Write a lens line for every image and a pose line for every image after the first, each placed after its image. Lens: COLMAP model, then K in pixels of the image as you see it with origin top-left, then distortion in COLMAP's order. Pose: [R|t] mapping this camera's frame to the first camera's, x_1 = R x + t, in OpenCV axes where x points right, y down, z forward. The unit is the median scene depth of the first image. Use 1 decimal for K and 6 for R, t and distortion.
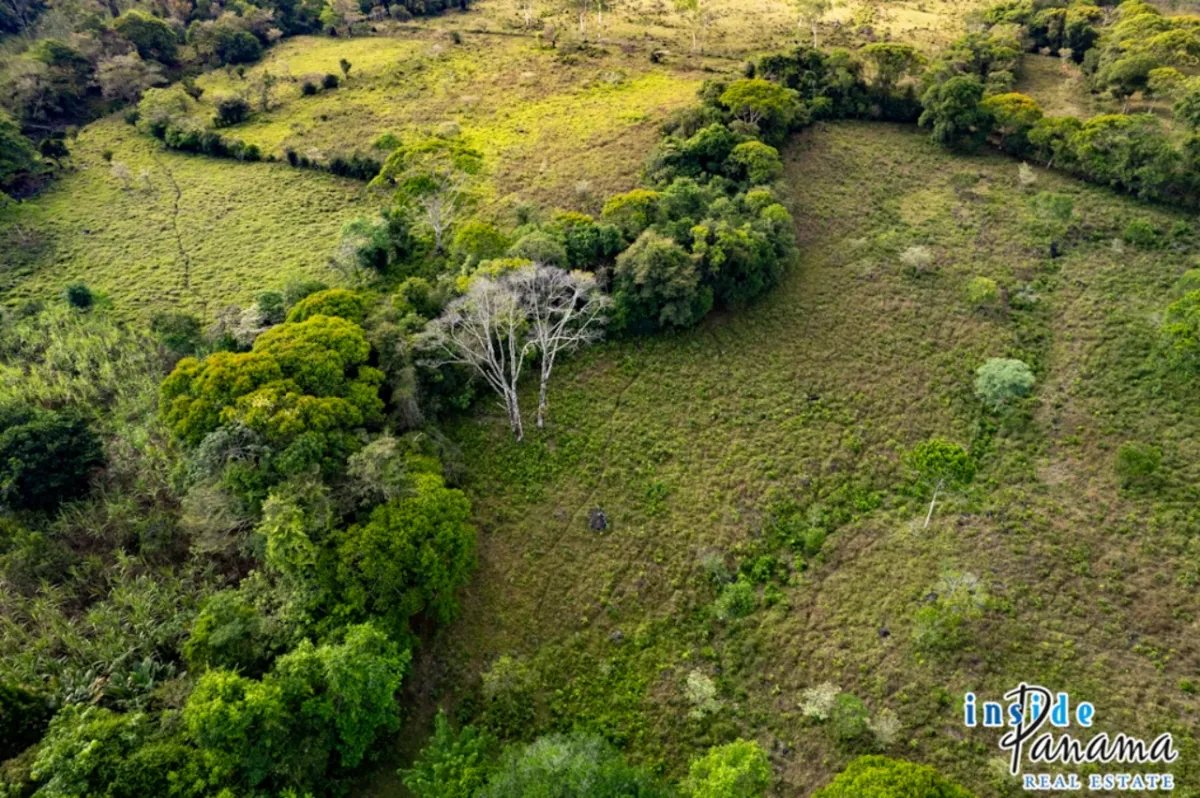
lens RADIAL K [[788.1, 0, 599.6], [0, 788.1, 398.8], [0, 0, 1]] dist [-0.072156, 0.067671]
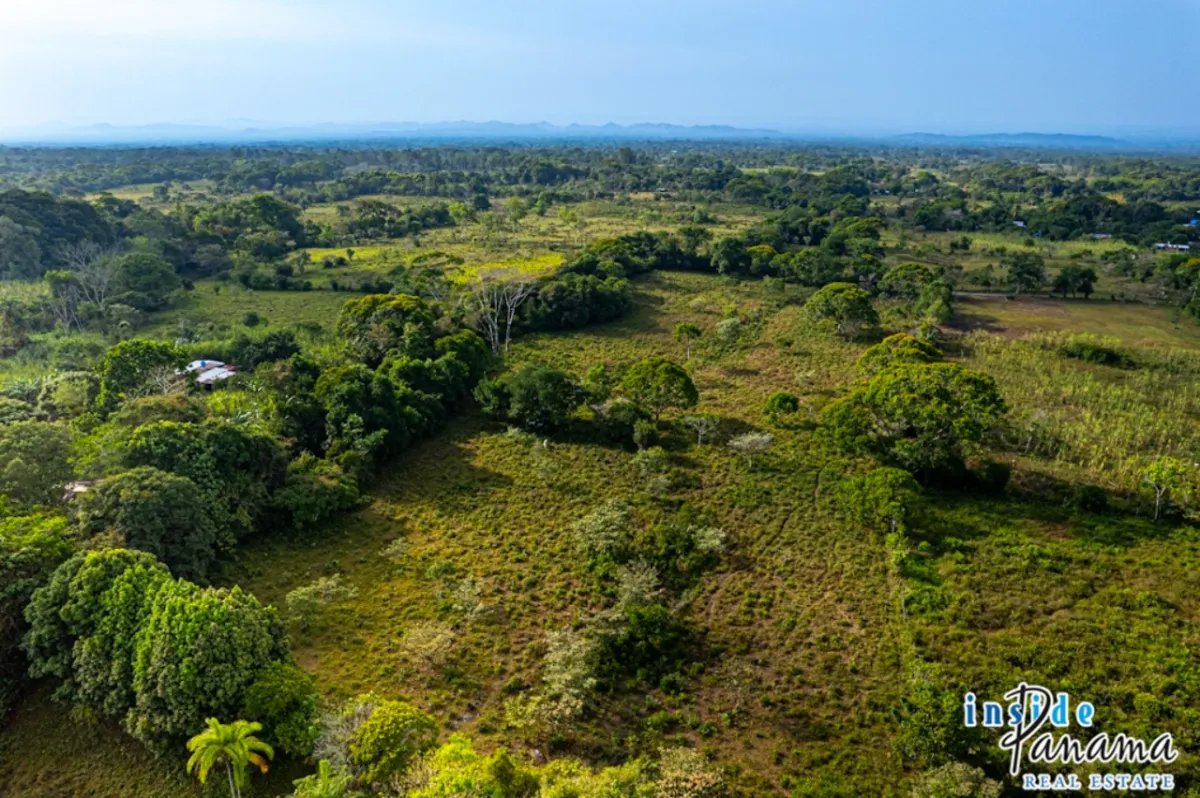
lens RADIAL K [[788.1, 0, 602.7], [0, 788.1, 399.0], [0, 0, 1]] dist [-0.072156, 0.067671]
pose [[0.990706, -0.048887, 0.126931, -0.045998], [0.086713, 0.945964, -0.312462, 0.394942], [-0.104797, 0.320565, 0.941412, -0.441759]]
